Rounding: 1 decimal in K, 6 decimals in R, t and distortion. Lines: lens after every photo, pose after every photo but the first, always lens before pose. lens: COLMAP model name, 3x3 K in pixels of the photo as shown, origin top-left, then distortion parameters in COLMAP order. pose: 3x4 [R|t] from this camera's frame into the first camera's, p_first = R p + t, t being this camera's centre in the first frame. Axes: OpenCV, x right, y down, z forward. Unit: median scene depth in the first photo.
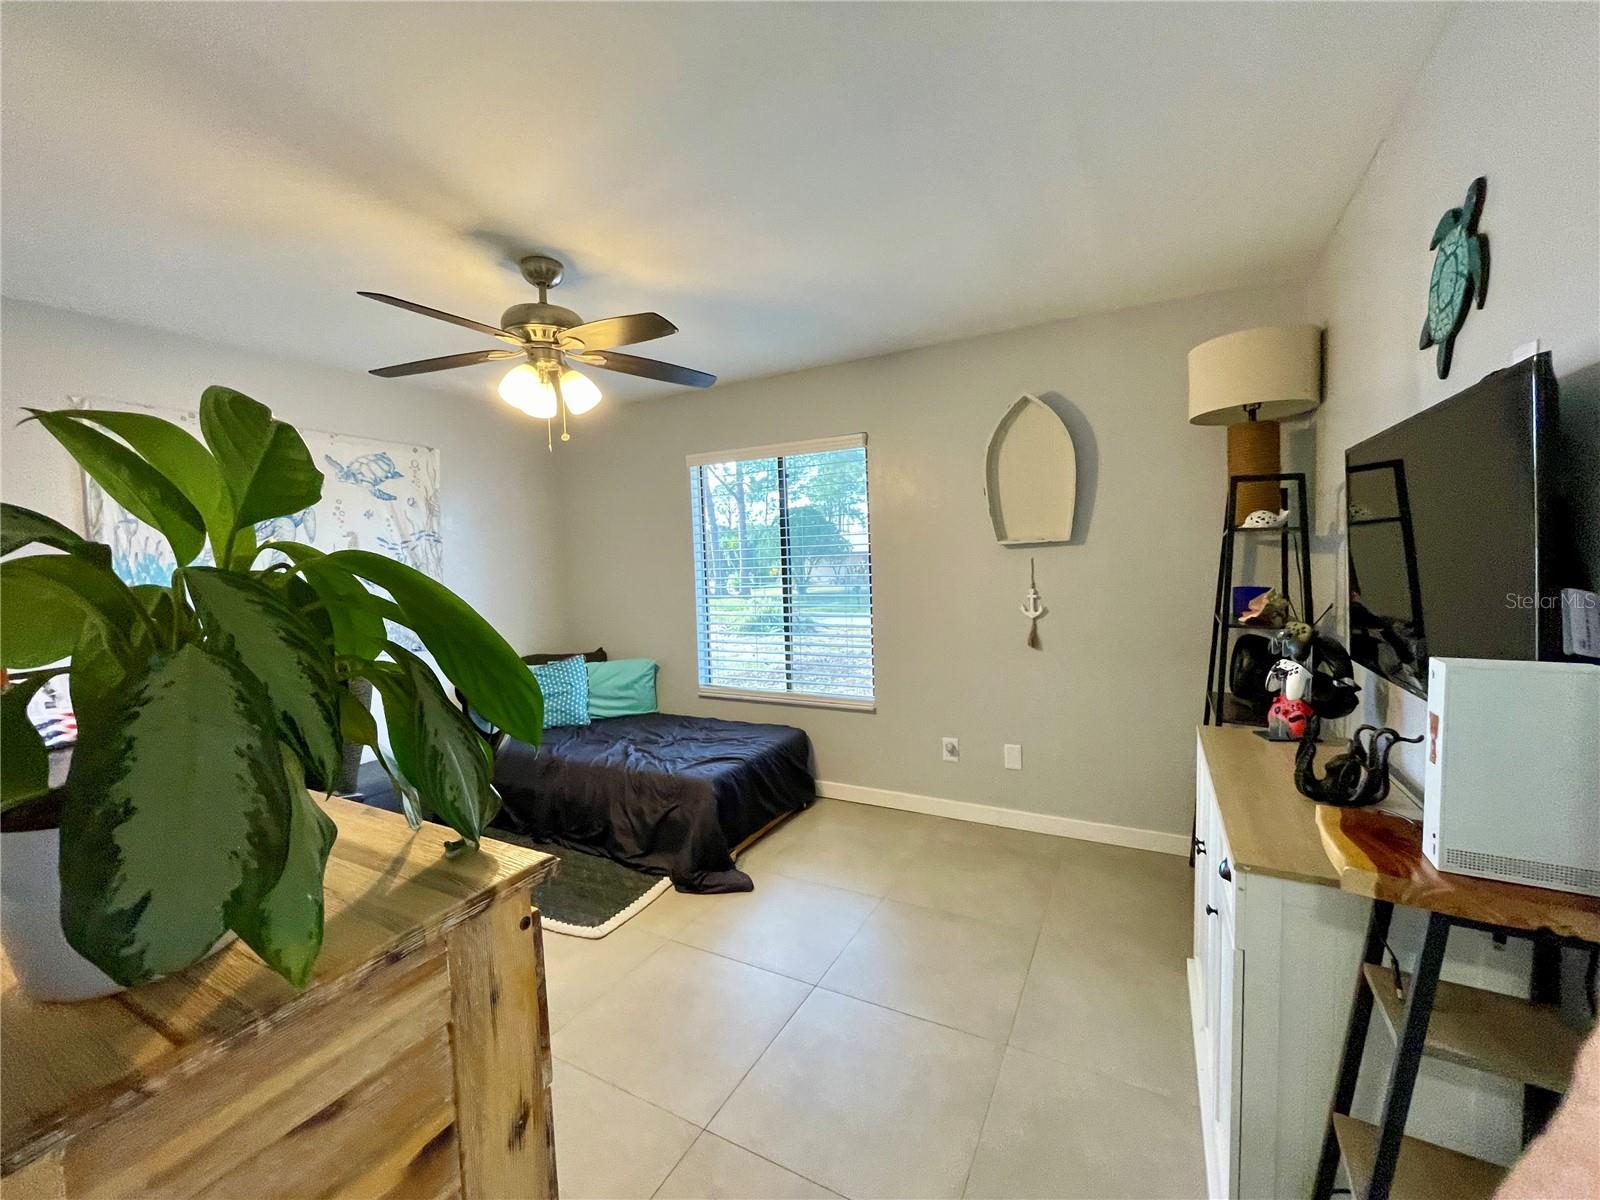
lens RADIAL K [[646.0, 0, 792.9], [0, 646.0, 605.6], [0, 0, 1]] dist [-0.001960, -0.000188]
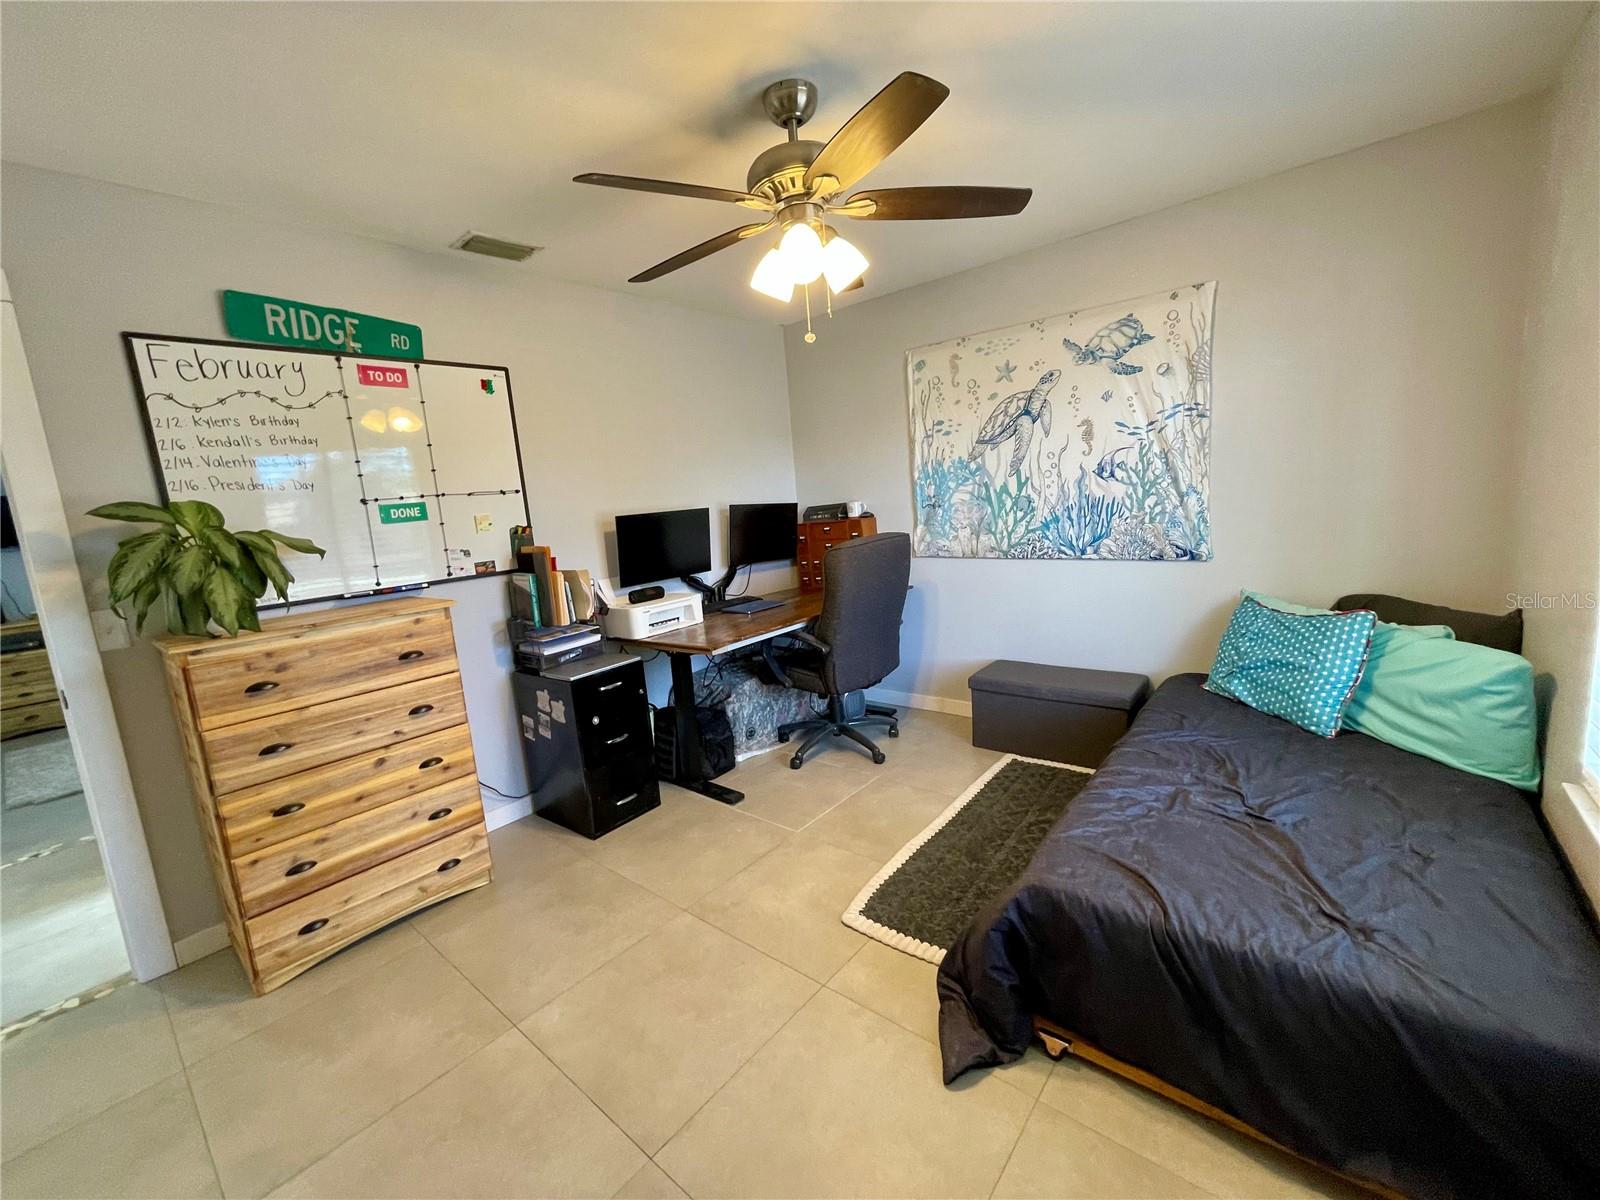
lens RADIAL K [[646.0, 0, 802.8], [0, 646.0, 597.9], [0, 0, 1]] dist [-0.001960, -0.000188]
pose [[-0.188506, 0.202299, -0.961010, 0.309374], [0.016233, 0.979062, 0.202915, -0.057225], [0.981938, 0.022650, -0.187843, 0.753981]]
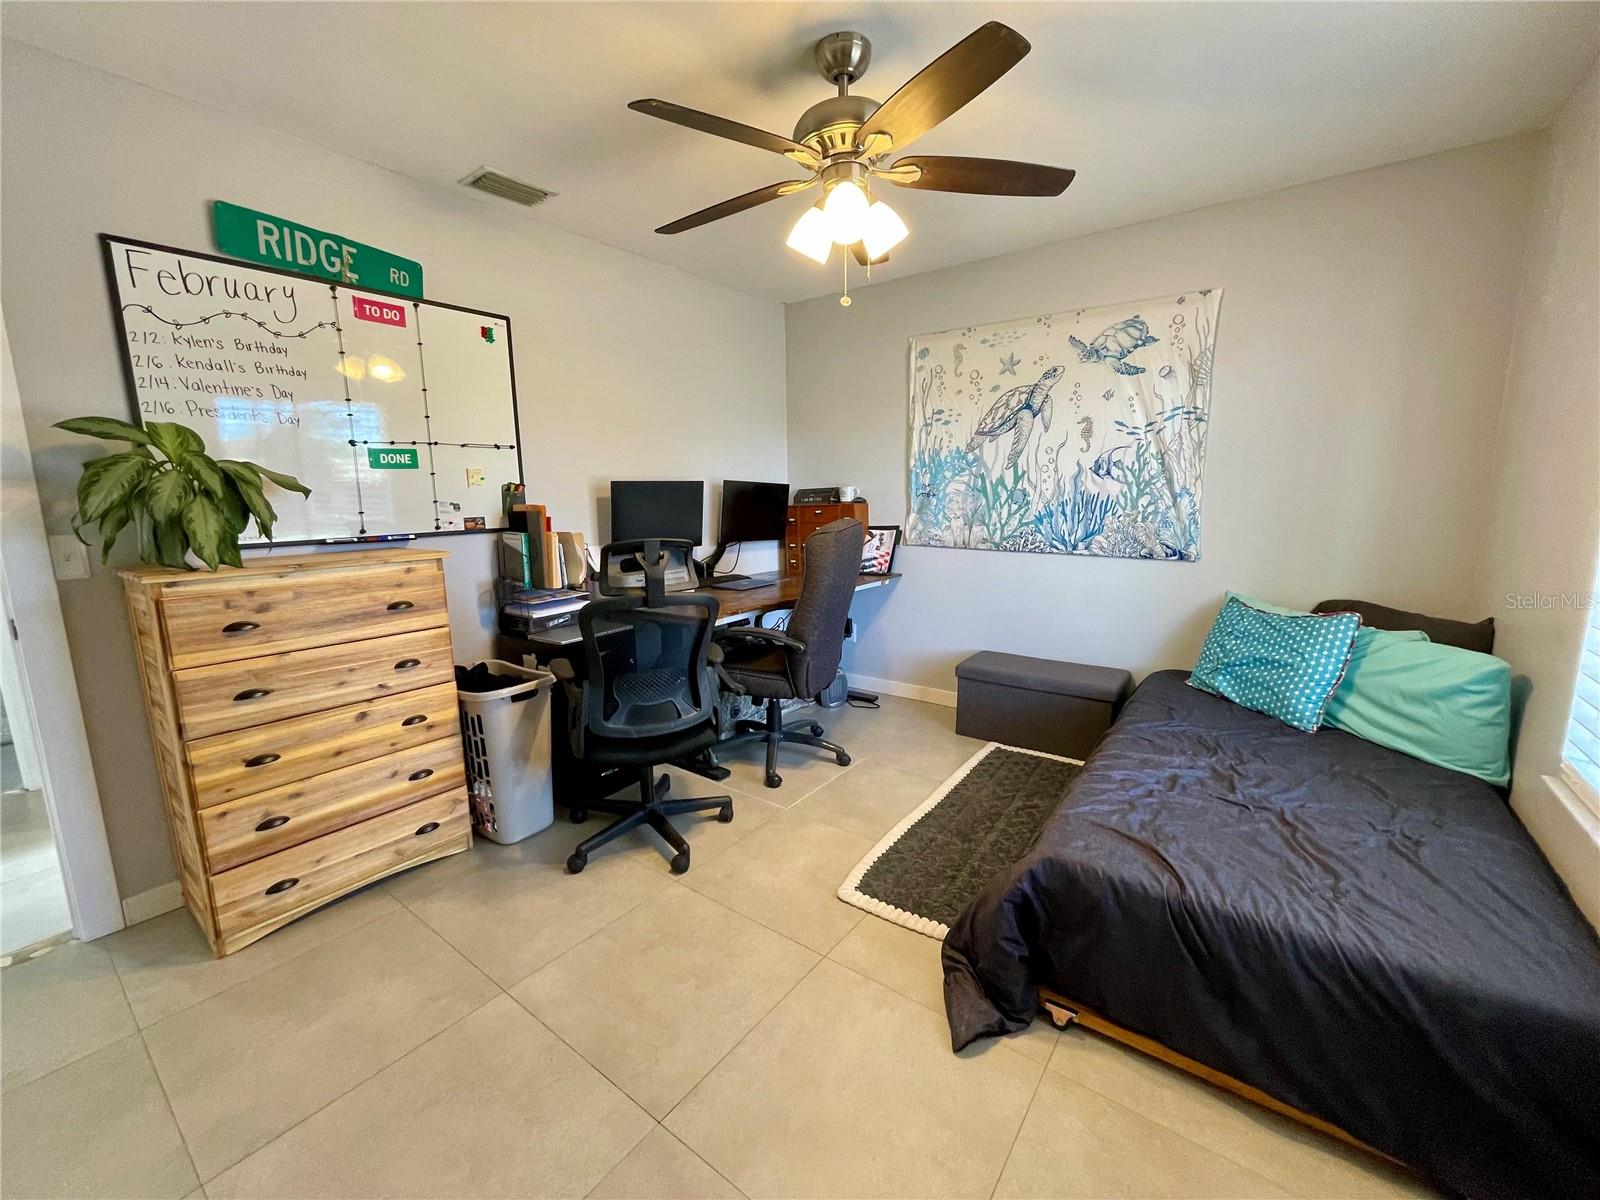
lens RADIAL K [[646.0, 0, 802.5], [0, 646.0, 598.6], [0, 0, 1]] dist [-0.001960, -0.000188]
pose [[-0.137965, 0.199951, -0.970044, 0.314248], [-0.050623, 0.976706, 0.208524, -0.031065], [0.989143, 0.077875, -0.124629, 0.704382]]
